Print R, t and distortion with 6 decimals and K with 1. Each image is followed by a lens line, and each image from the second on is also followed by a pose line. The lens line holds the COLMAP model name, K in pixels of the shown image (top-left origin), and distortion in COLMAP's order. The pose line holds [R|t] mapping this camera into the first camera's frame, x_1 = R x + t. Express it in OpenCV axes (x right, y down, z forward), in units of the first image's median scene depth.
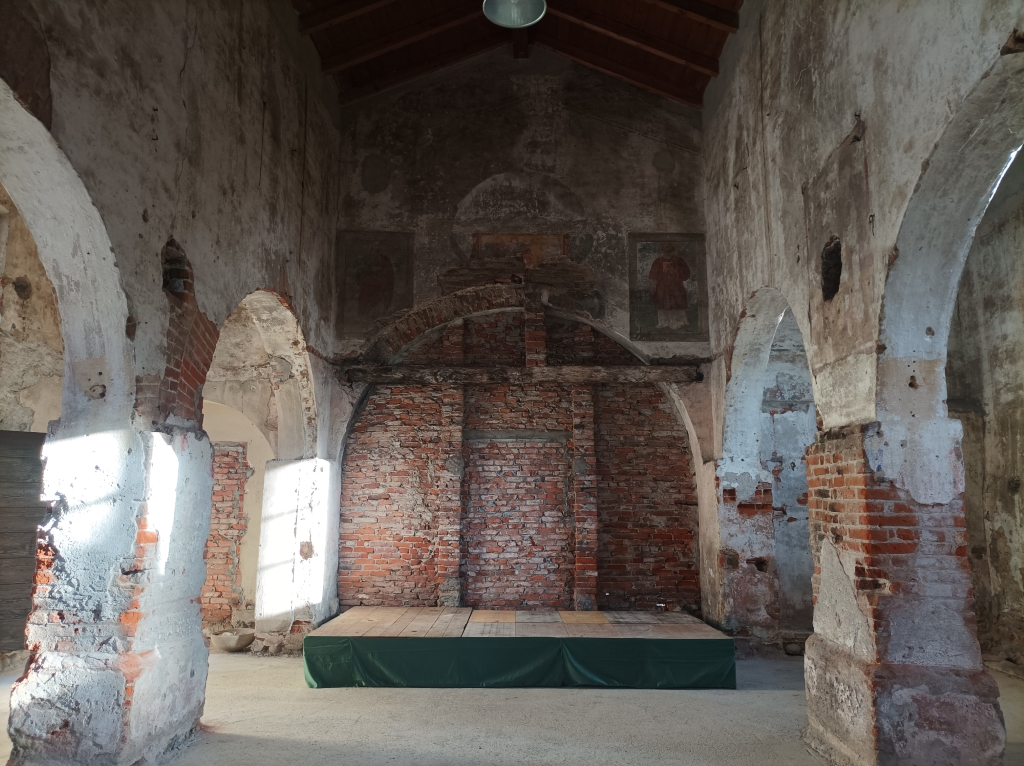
lens RADIAL K [[750.4, 0, 516.6], [0, 750.4, 380.2], [0, 0, 1]] dist [0.030266, -0.014360]
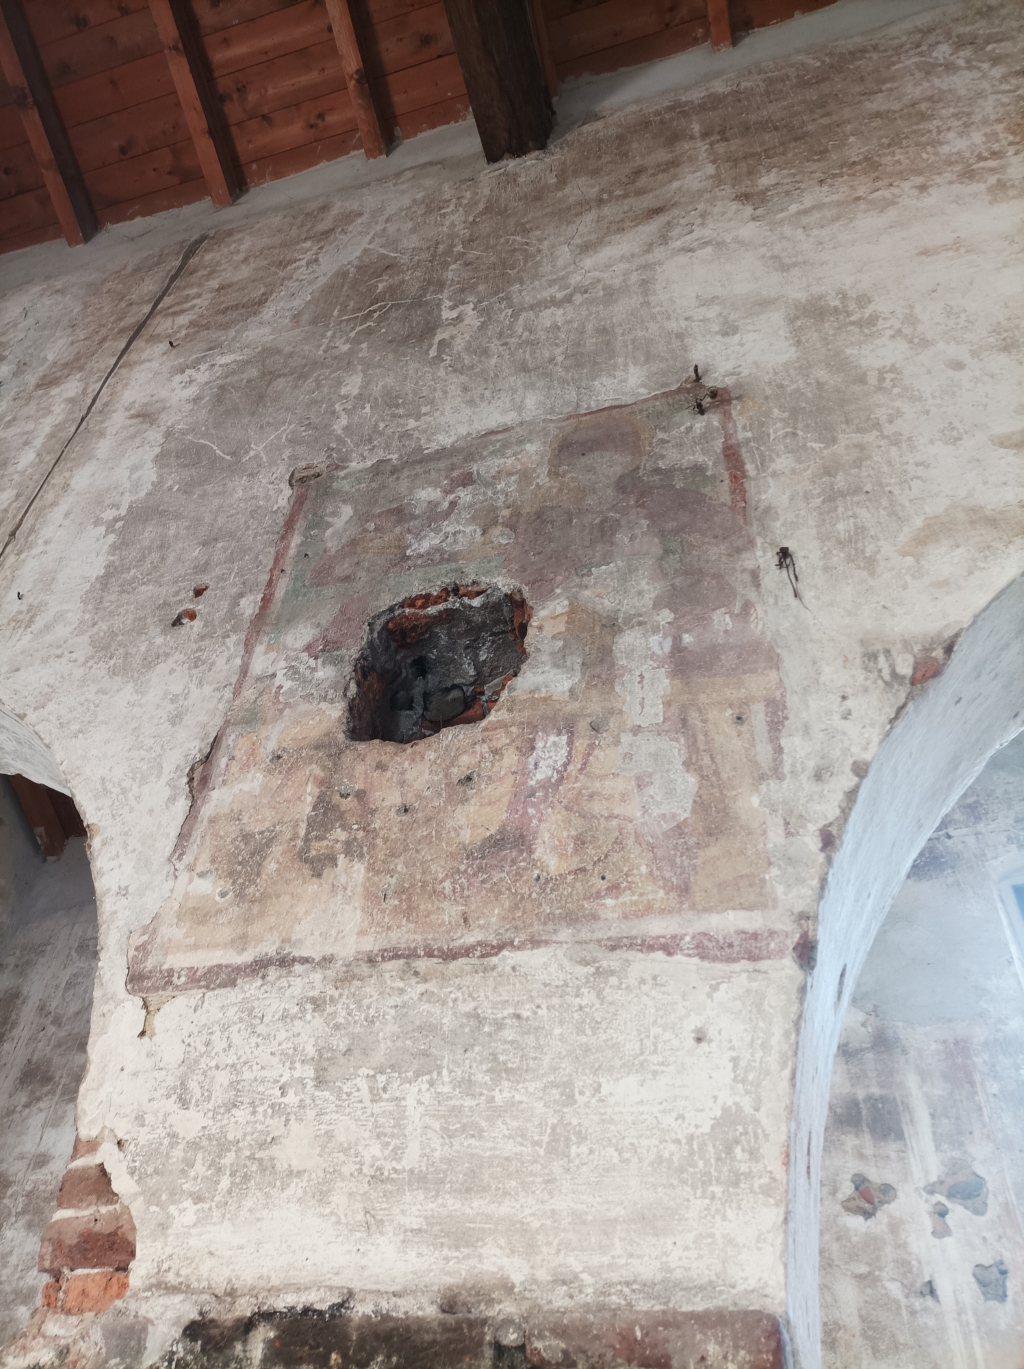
lens RADIAL K [[1003.2, 0, 504.7], [0, 1003.2, 716.2], [0, 0, 1]] dist [0.030266, -0.014360]
pose [[0.248965, 0.661358, 0.707547, 0.103874], [-0.212681, 0.750051, -0.626251, 0.057850], [-0.944872, 0.005433, 0.327395, 0.509879]]
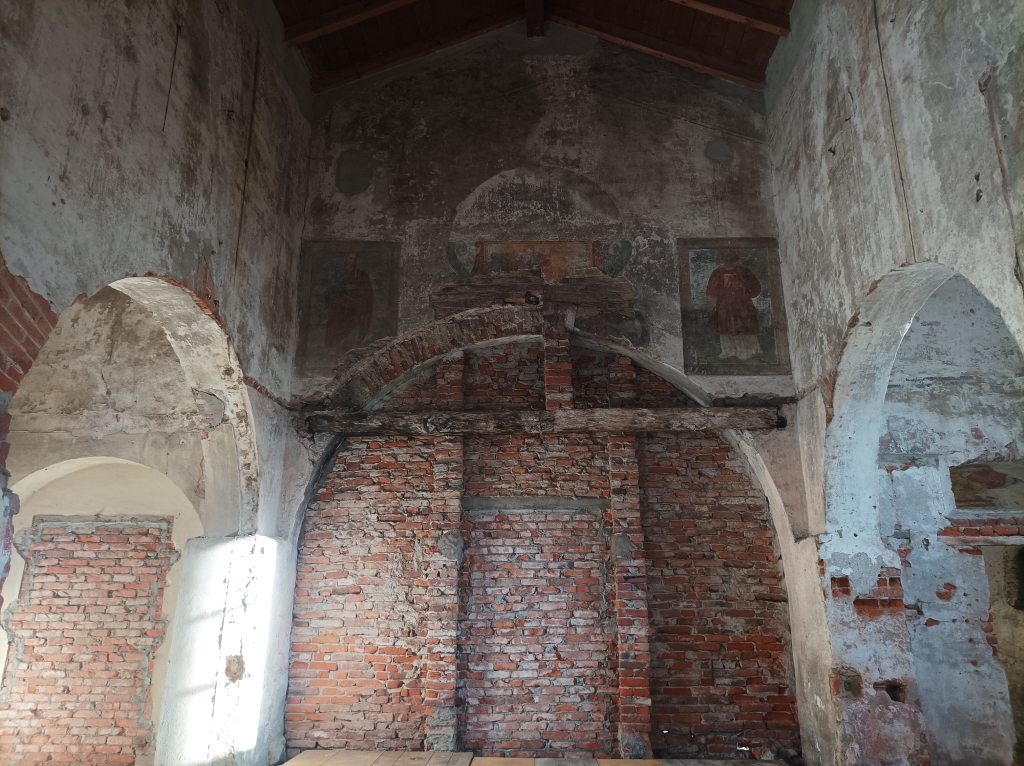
lens RADIAL K [[750.4, 0, 514.7], [0, 750.4, 383.1], [0, 0, 1]] dist [0.030266, -0.014360]
pose [[0.999597, -0.009371, -0.026812, 0.001710], [0.006003, 0.992384, -0.123036, 0.047198], [0.027761, 0.122825, 0.992040, 0.257788]]
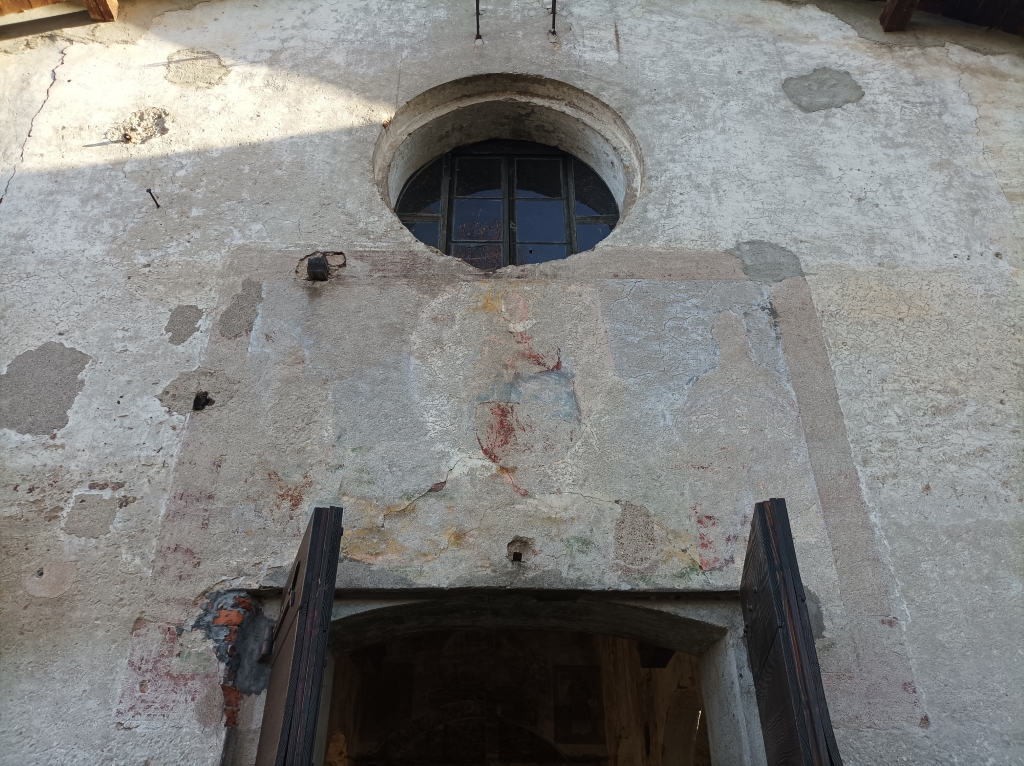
lens RADIAL K [[750.4, 0, 512.0], [0, 750.4, 377.6], [0, 0, 1]] dist [0.030266, -0.014360]
pose [[0.997193, 0.035958, 0.065679, -0.062479], [-0.008244, 0.924540, -0.380996, -0.157080], [-0.074423, 0.379385, 0.922241, -0.694778]]
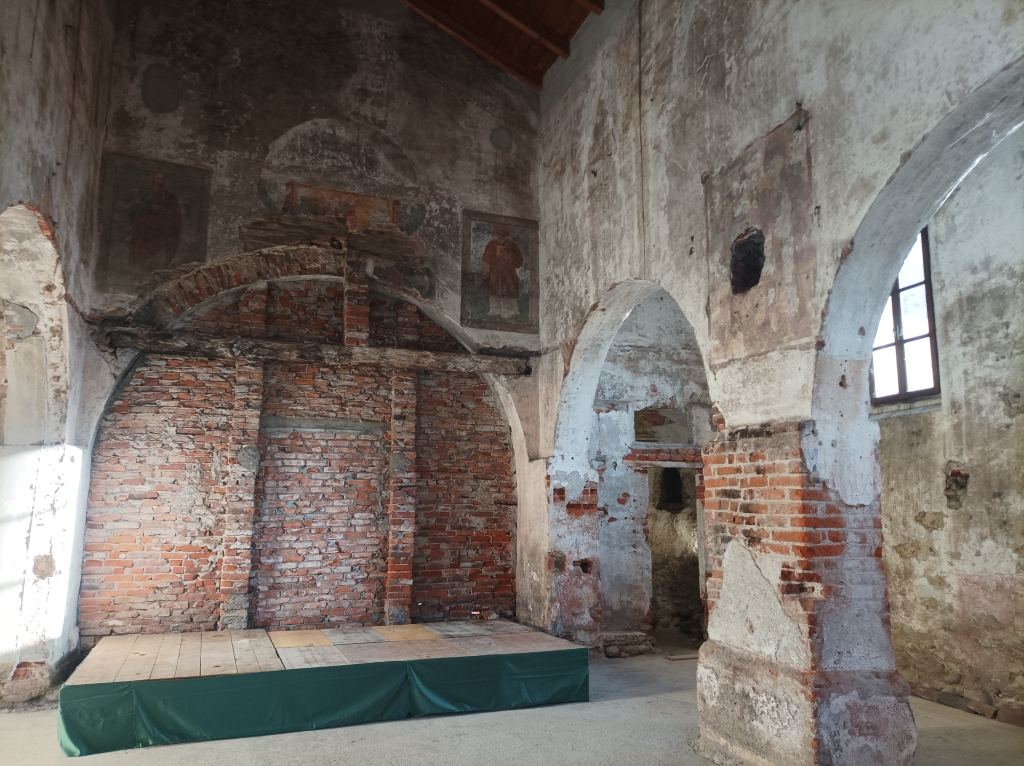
lens RADIAL K [[750.4, 0, 510.9], [0, 750.4, 383.1], [0, 0, 1]] dist [0.030266, -0.014360]
pose [[0.930337, 0.059209, 0.361893, -0.121192], [-0.060815, 0.998125, -0.006963, 0.019604], [-0.361627, -0.015530, 0.932194, 0.124345]]
